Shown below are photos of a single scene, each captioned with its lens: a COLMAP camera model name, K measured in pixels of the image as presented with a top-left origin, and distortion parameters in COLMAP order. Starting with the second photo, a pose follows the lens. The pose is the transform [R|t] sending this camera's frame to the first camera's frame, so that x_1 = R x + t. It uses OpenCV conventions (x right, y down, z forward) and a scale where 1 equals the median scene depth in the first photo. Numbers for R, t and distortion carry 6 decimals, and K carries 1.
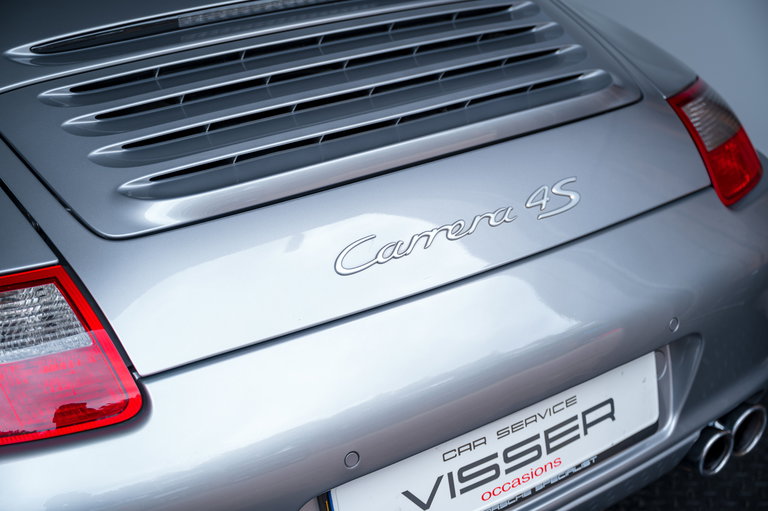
lens RADIAL K [[1117.5, 0, 384.0], [0, 1117.5, 255.5], [0, 0, 1]] dist [0.034501, 0.070988]
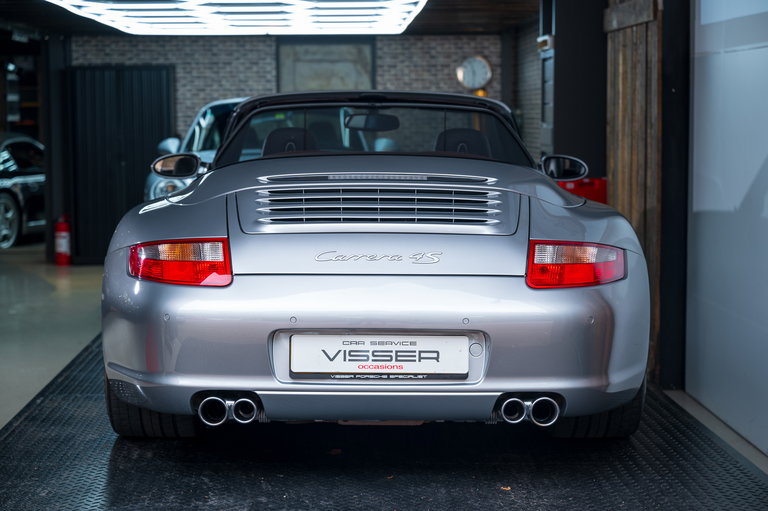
lens RADIAL K [[1636.9, 0, 384.0], [0, 1636.9, 255.5], [0, 0, 1]] dist [-0.000545, -0.120012]
pose [[0.827971, 0.114735, -0.548908, 1.978128], [-0.259439, 0.946163, -0.193565, 0.637703], [0.497148, 0.302674, 0.813162, -1.850992]]
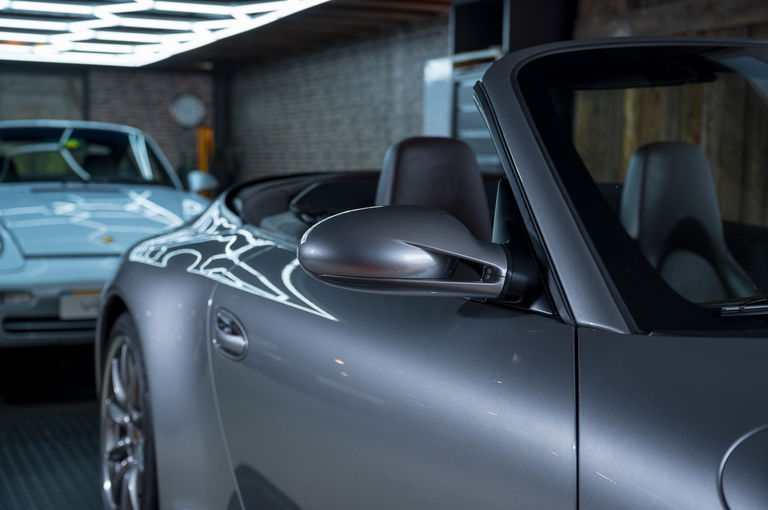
lens RADIAL K [[1034.9, 0, 384.0], [0, 1034.9, 255.0], [0, 0, 1]] dist [-0.011654, -0.034417]
pose [[0.985542, 0.097996, -0.138216, -1.071241], [-0.133770, 0.950698, -0.279786, -0.010625], [0.103984, 0.294230, 0.950061, 0.524961]]
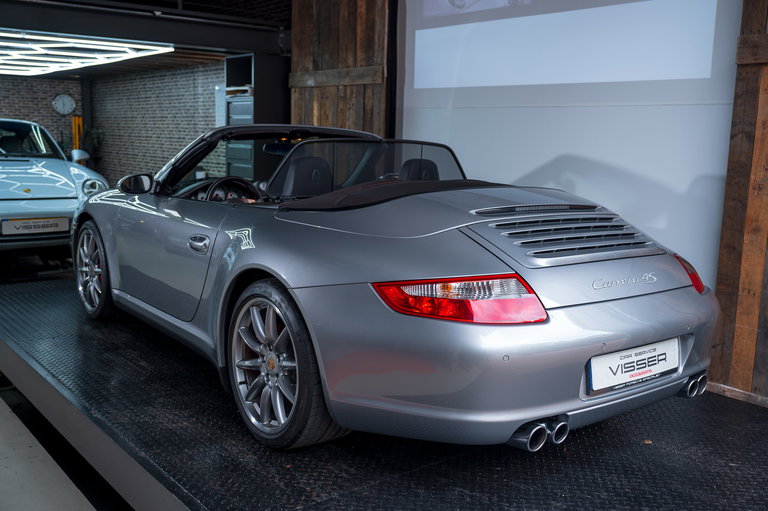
lens RADIAL K [[785.6, 0, 382.4], [0, 785.6, 239.3], [0, 0, 1]] dist [0.007706, -0.007226]
pose [[0.993673, 0.084883, 0.073544, -0.691779], [-0.063967, 0.965971, -0.250617, 0.408247], [-0.092315, 0.244327, 0.965289, -0.924329]]
